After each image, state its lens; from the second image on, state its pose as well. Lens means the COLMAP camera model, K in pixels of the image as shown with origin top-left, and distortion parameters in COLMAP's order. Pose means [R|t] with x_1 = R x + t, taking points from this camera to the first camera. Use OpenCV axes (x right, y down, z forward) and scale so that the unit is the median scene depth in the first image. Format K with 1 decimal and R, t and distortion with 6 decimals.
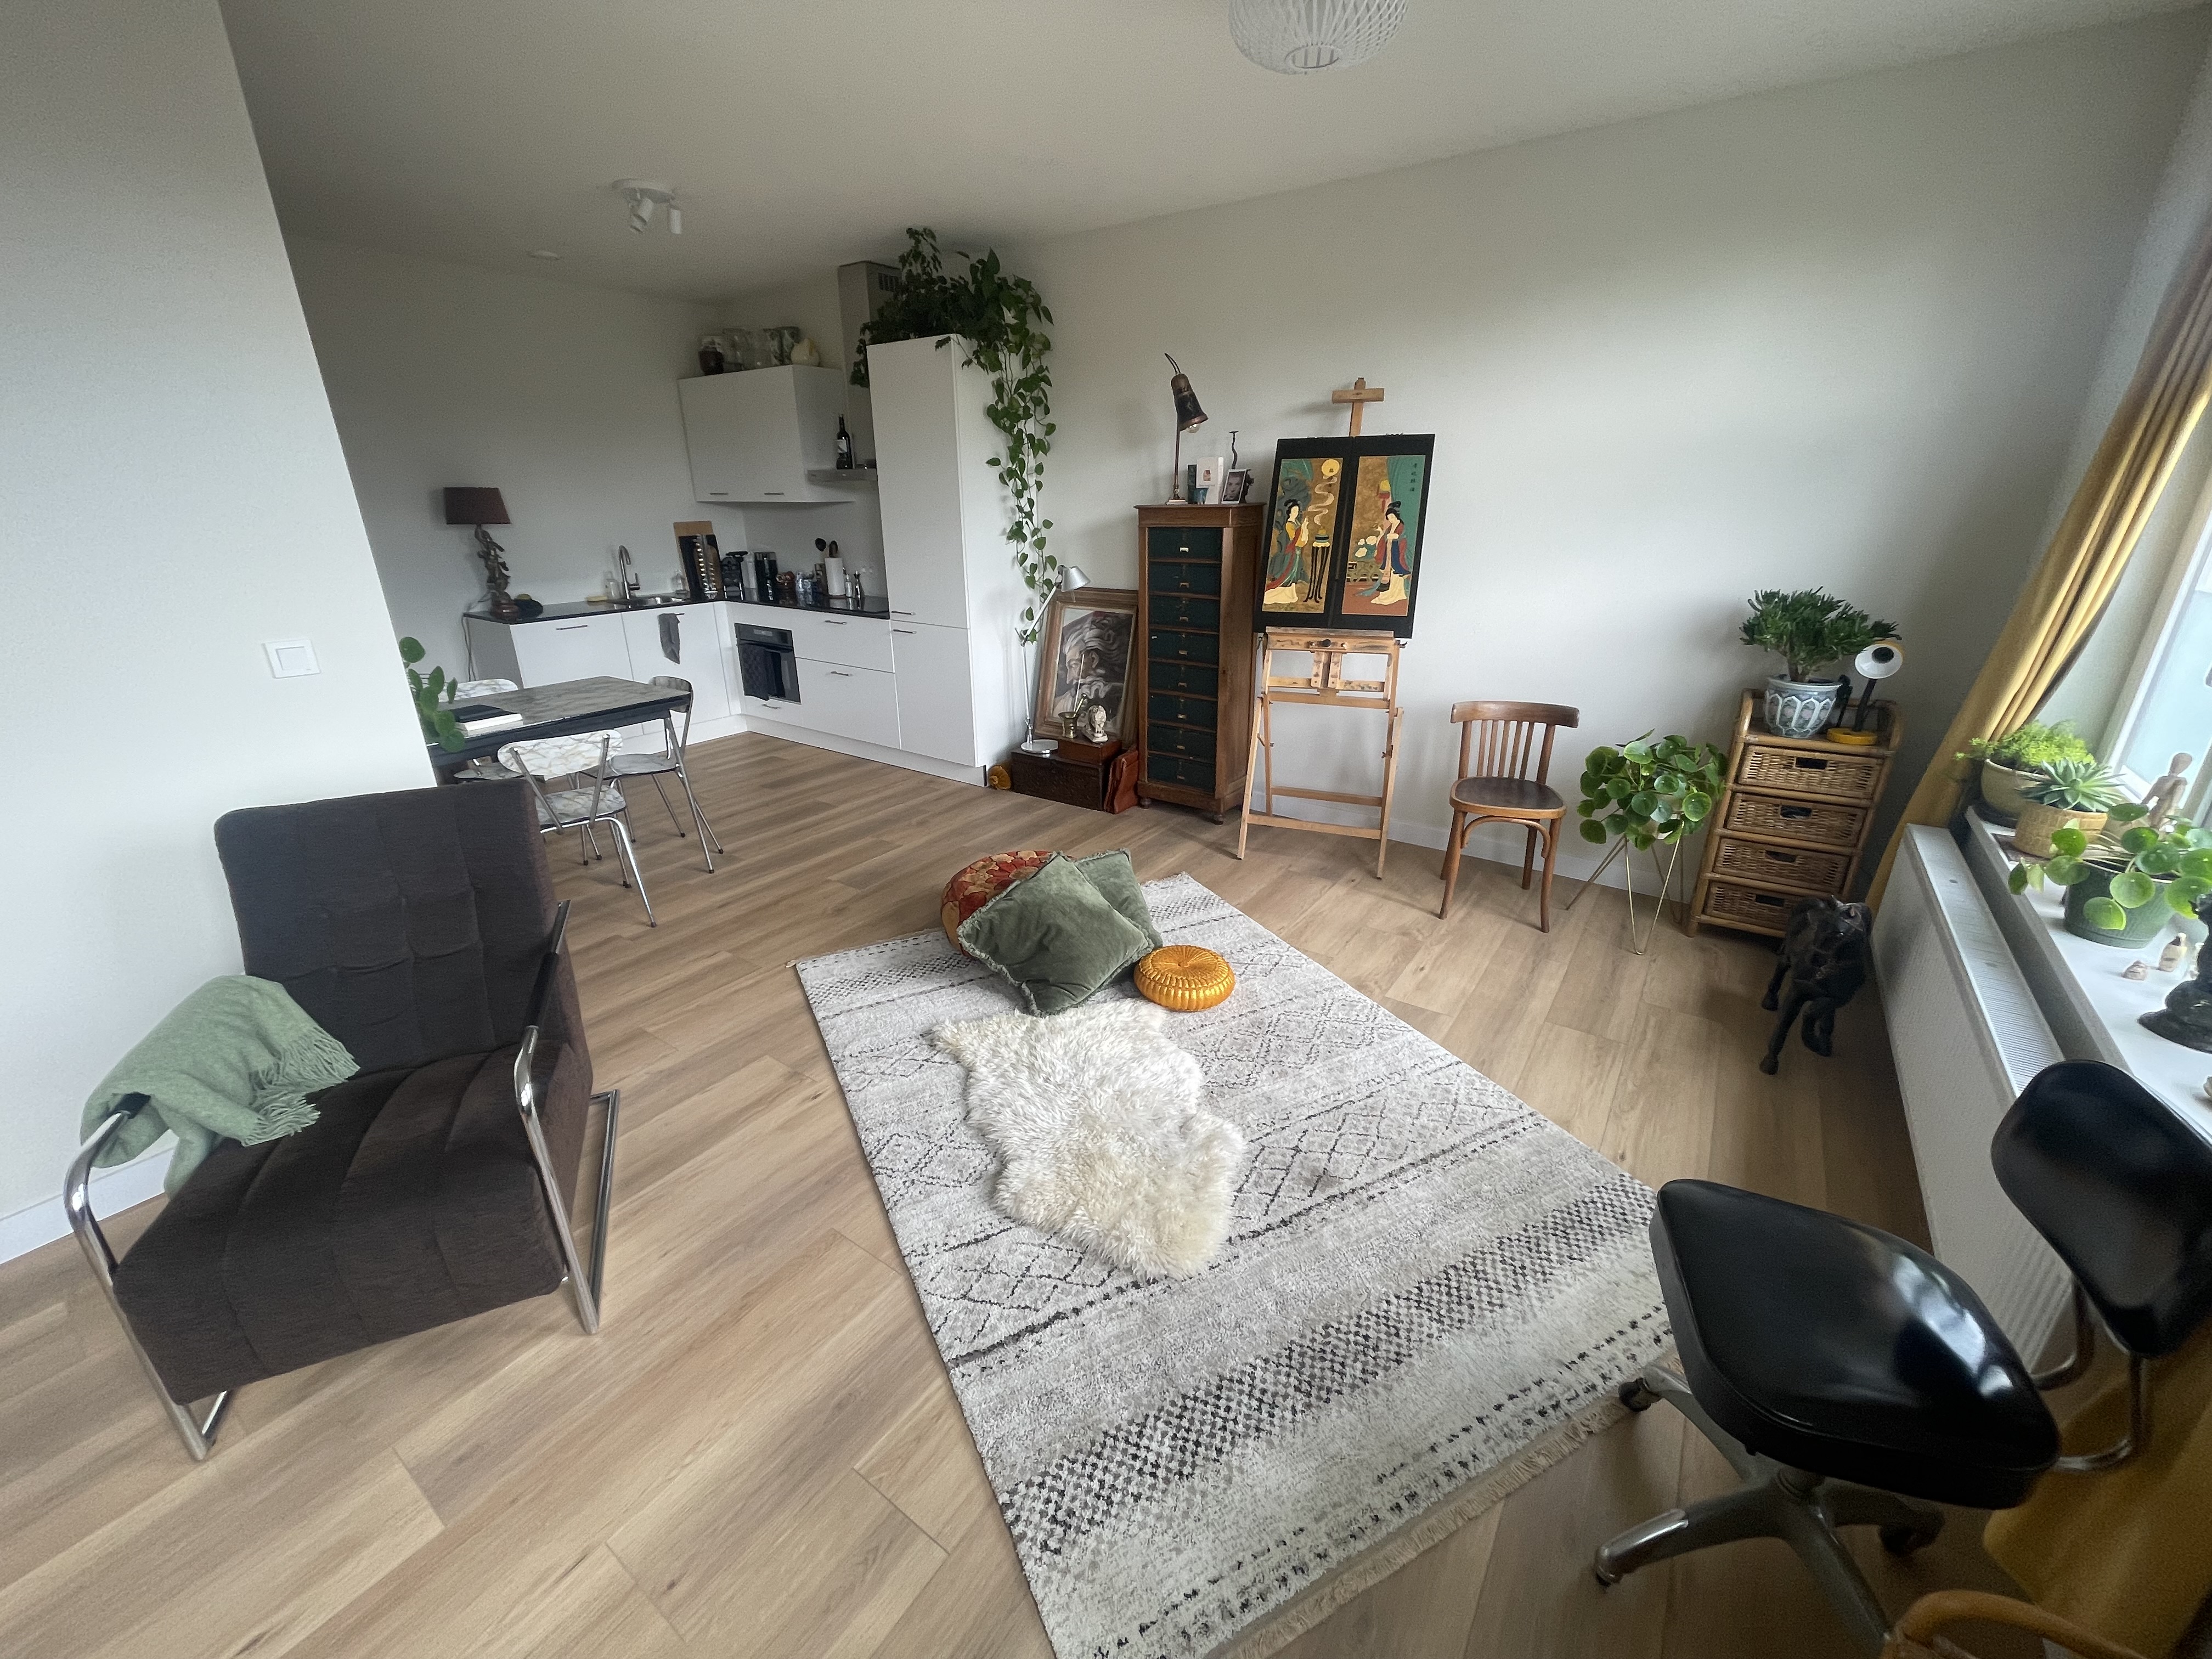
lens RADIAL K [[882.2, 0, 1106.0], [0, 882.2, 829.5], [0, 0, 1]] dist [-0.013820, -0.000058]
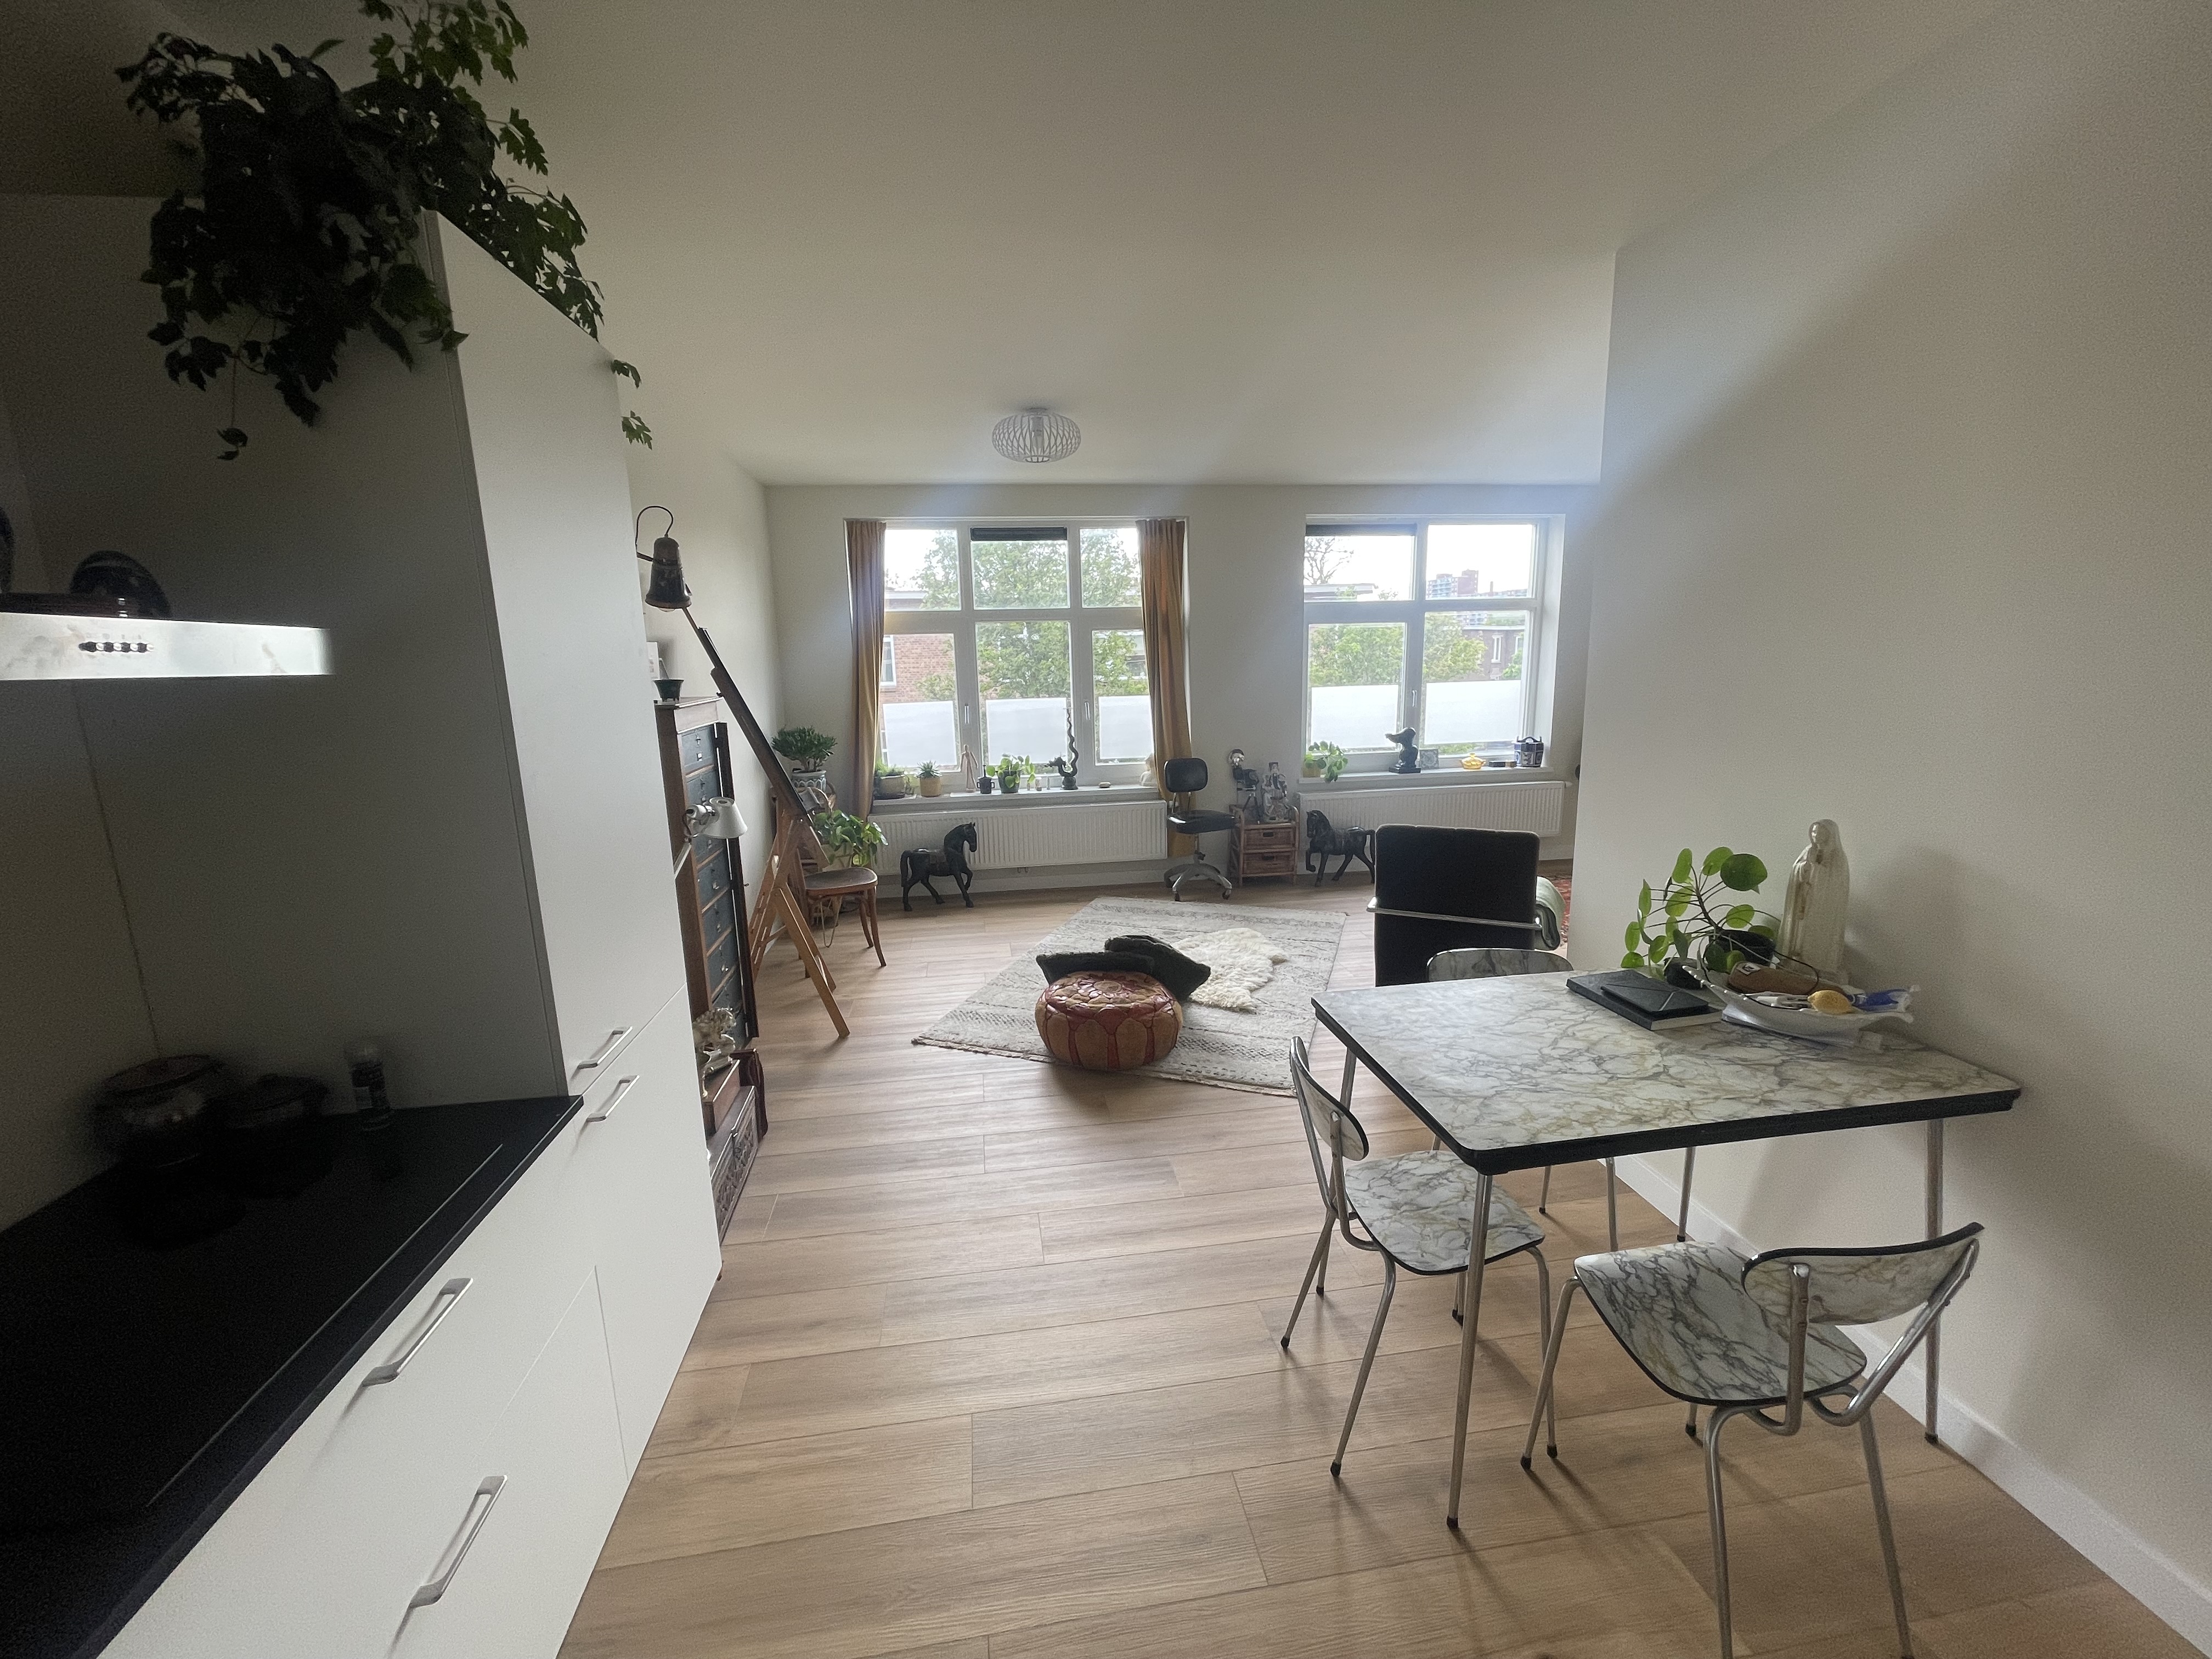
lens RADIAL K [[882.2, 0, 1106.0], [0, 882.2, 829.5], [0, 0, 1]] dist [-0.013820, -0.000058]
pose [[-0.688969, -0.116786, 0.715320, -0.740976], [0.284854, 0.863886, 0.415402, -0.502471], [-0.666468, 0.489961, -0.561923, 1.292231]]
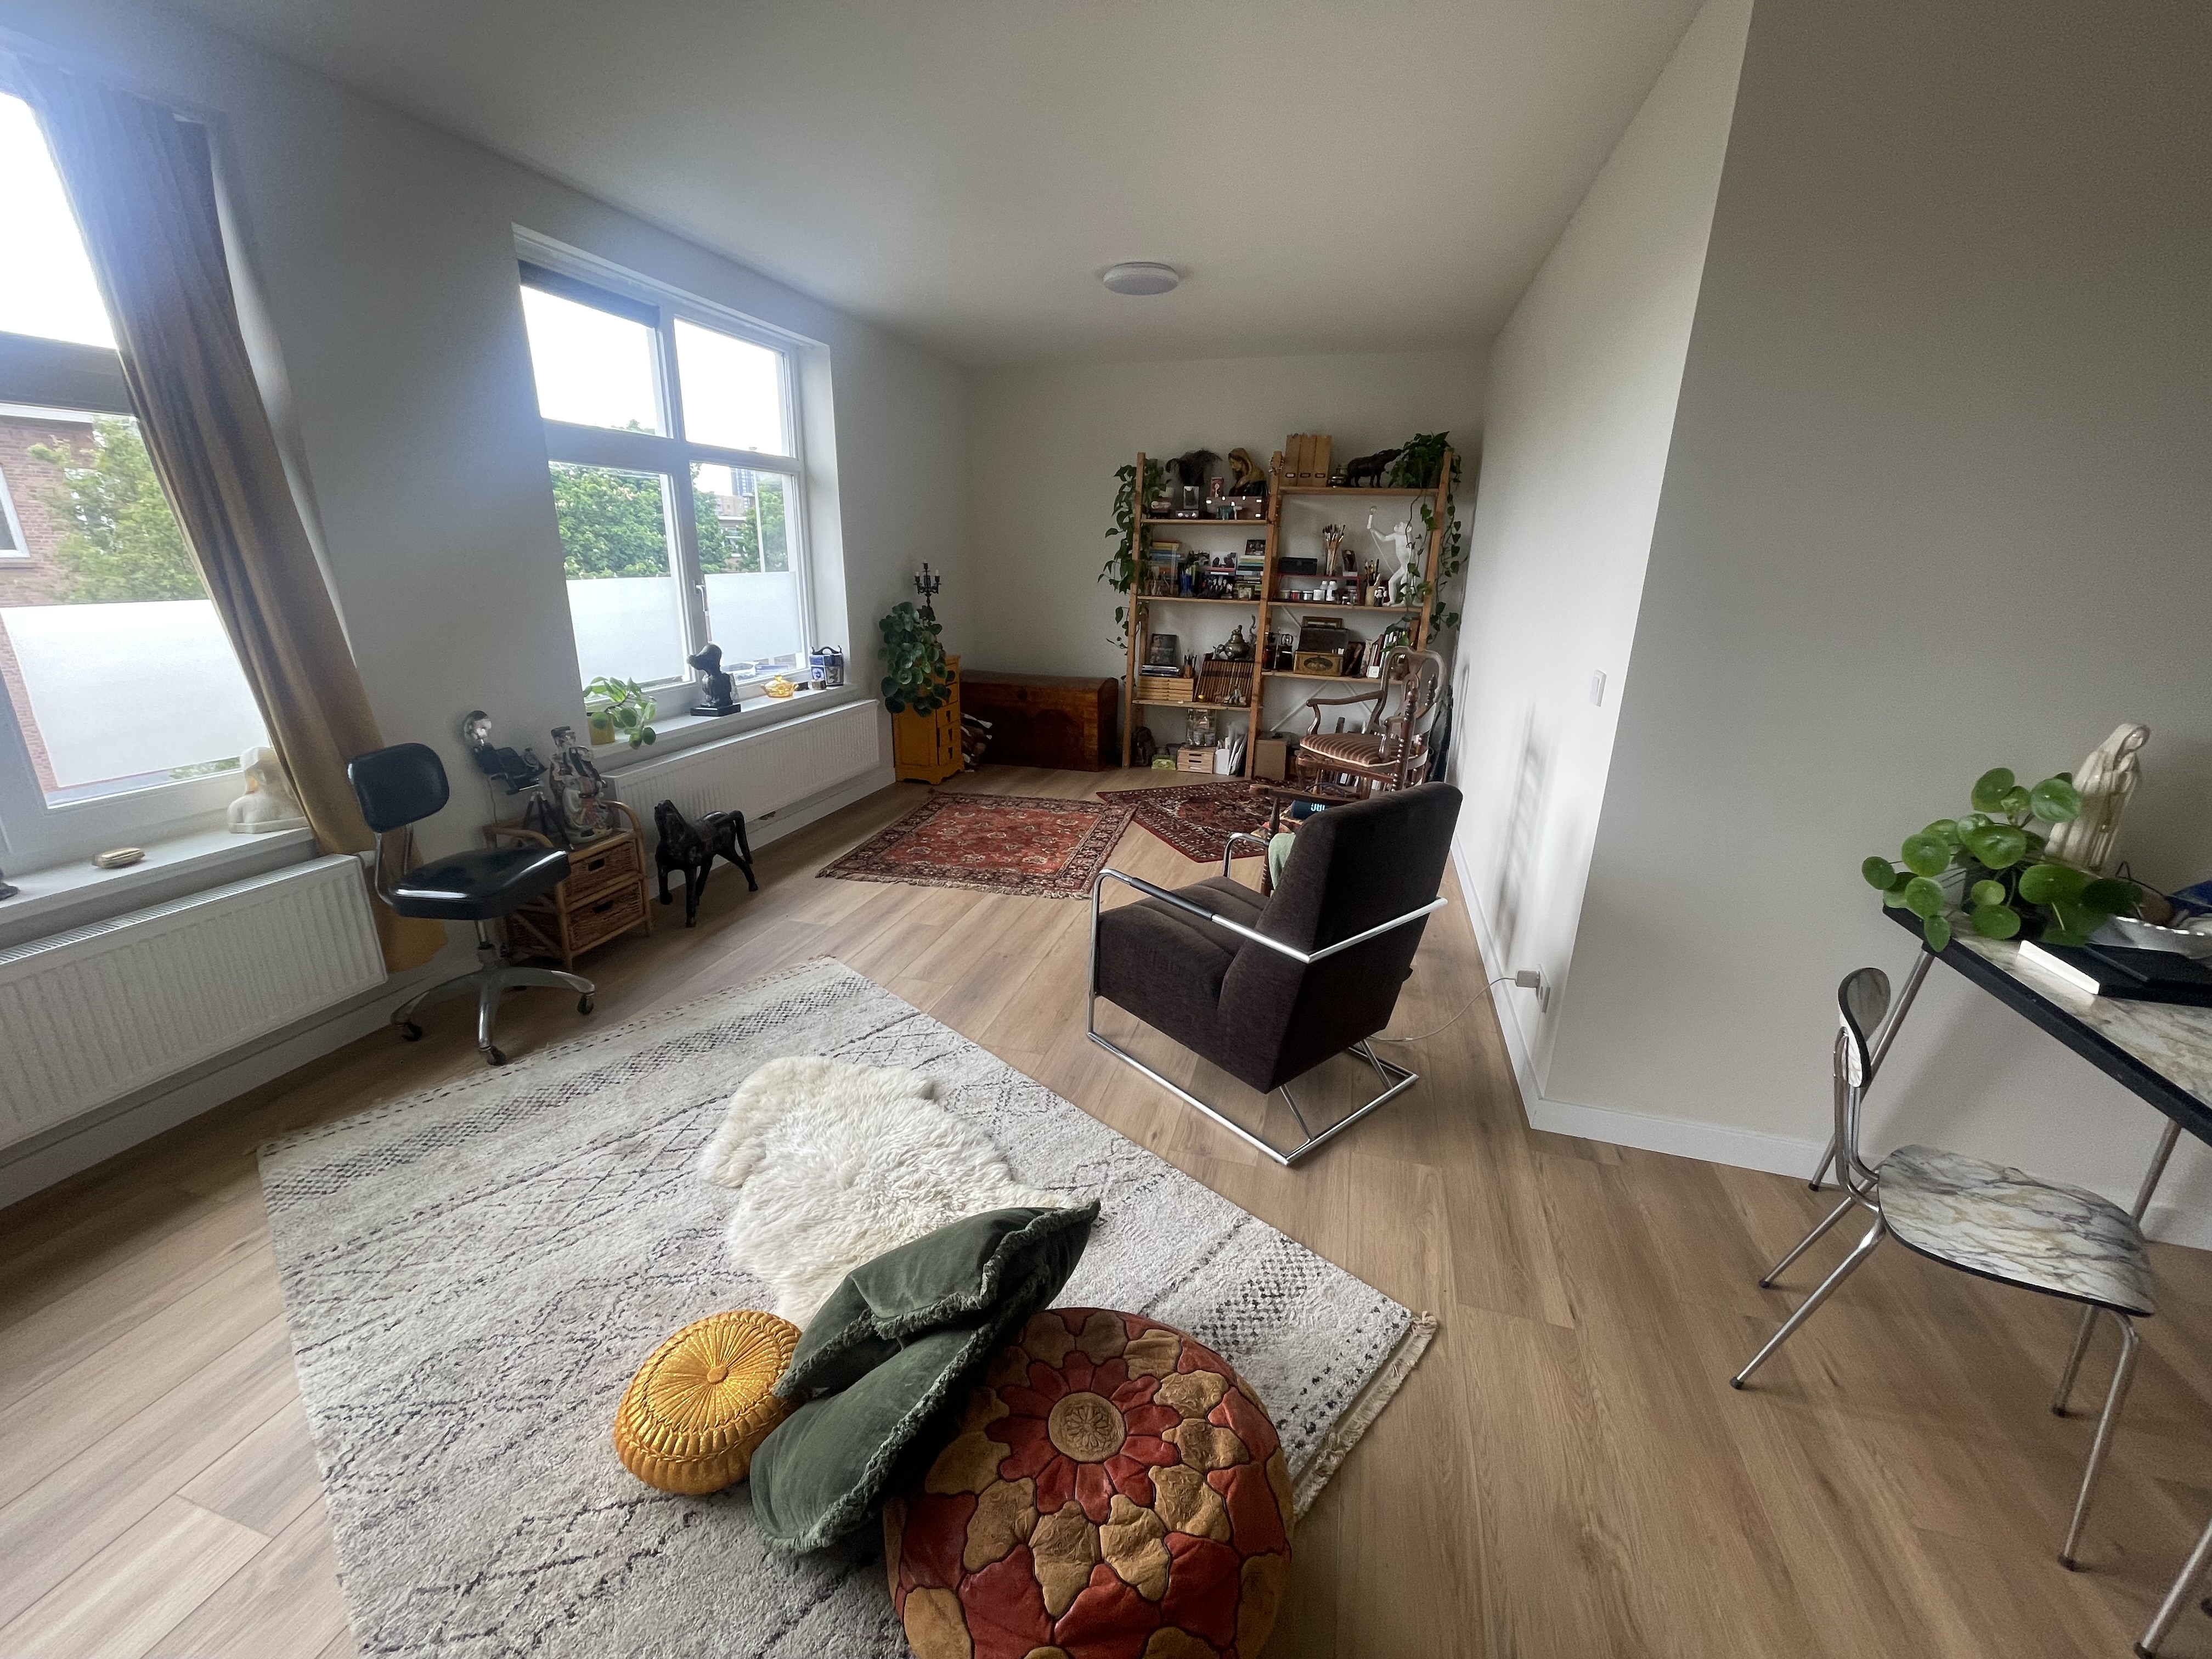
lens RADIAL K [[882.2, 0, 1106.0], [0, 882.2, 829.5], [0, 0, 1]] dist [-0.013820, -0.000058]
pose [[-0.942086, 0.085949, -0.324171, 0.007201], [-0.136612, 0.784426, 0.604990, -0.352434], [0.306287, 0.614238, -0.727255, 0.947052]]
